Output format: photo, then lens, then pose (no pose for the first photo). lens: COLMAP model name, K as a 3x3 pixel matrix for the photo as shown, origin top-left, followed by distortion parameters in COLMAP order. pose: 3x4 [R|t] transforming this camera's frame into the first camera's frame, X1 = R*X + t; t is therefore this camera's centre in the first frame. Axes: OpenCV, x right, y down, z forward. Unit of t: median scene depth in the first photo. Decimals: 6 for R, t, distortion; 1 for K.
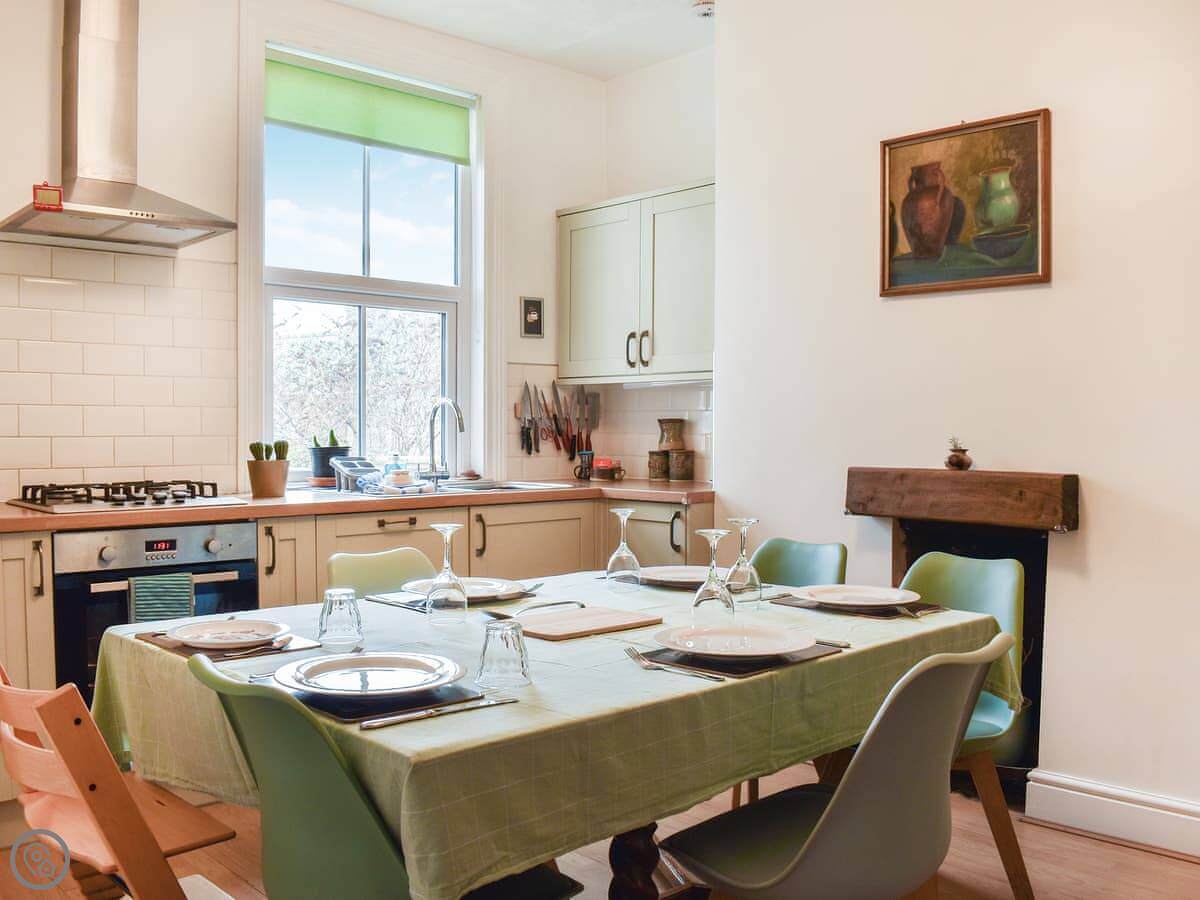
lens RADIAL K [[1075.0, 0, 600.9], [0, 1075.0, 451.6], [0, 0, 1]] dist [-0.085529, -0.003599]
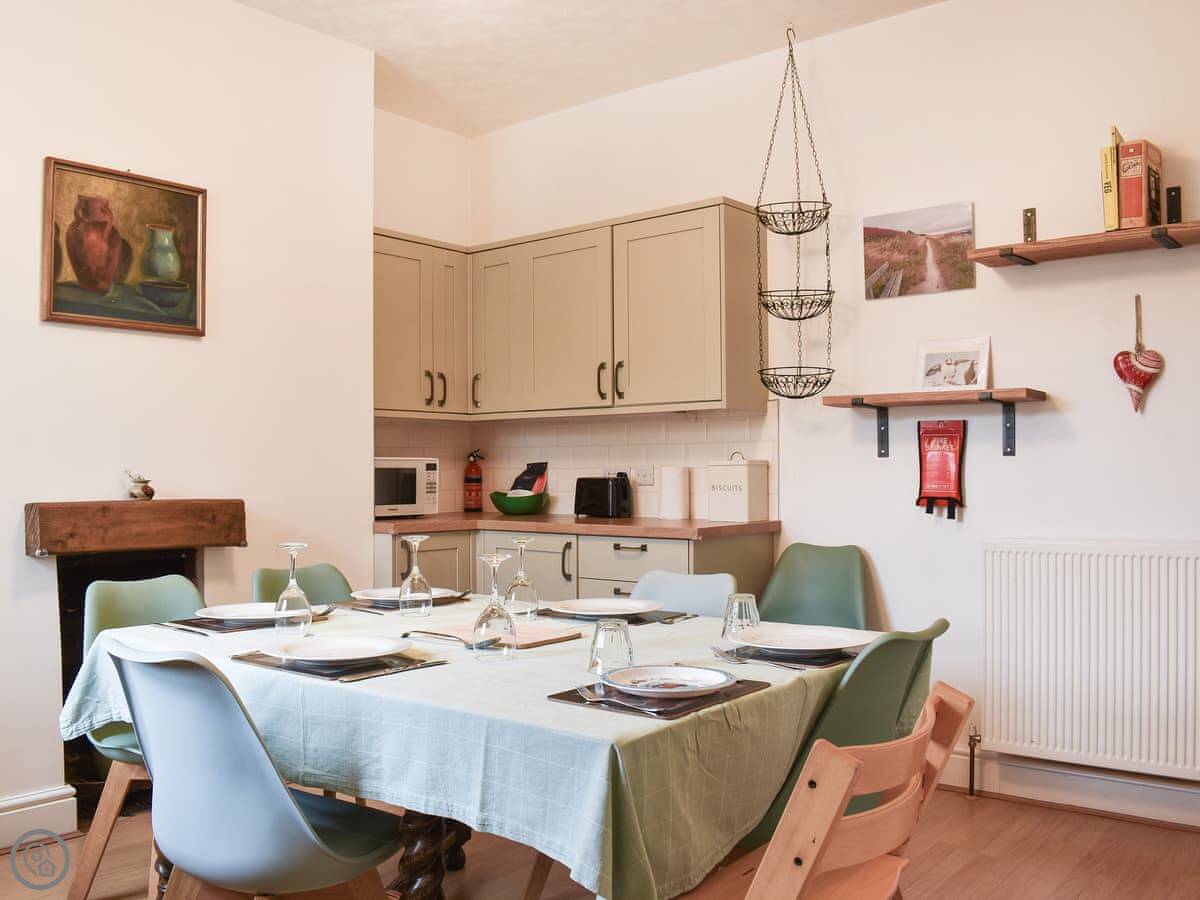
lens RADIAL K [[1075.0, 0, 600.7], [0, 1075.0, 452.0], [0, 0, 1]] dist [-0.085529, -0.003599]
pose [[-0.105283, 0.003730, 0.994435, -1.062821], [0.013465, 0.999907, -0.002325, -0.031139], [-0.994351, 0.013145, -0.105323, 0.914065]]
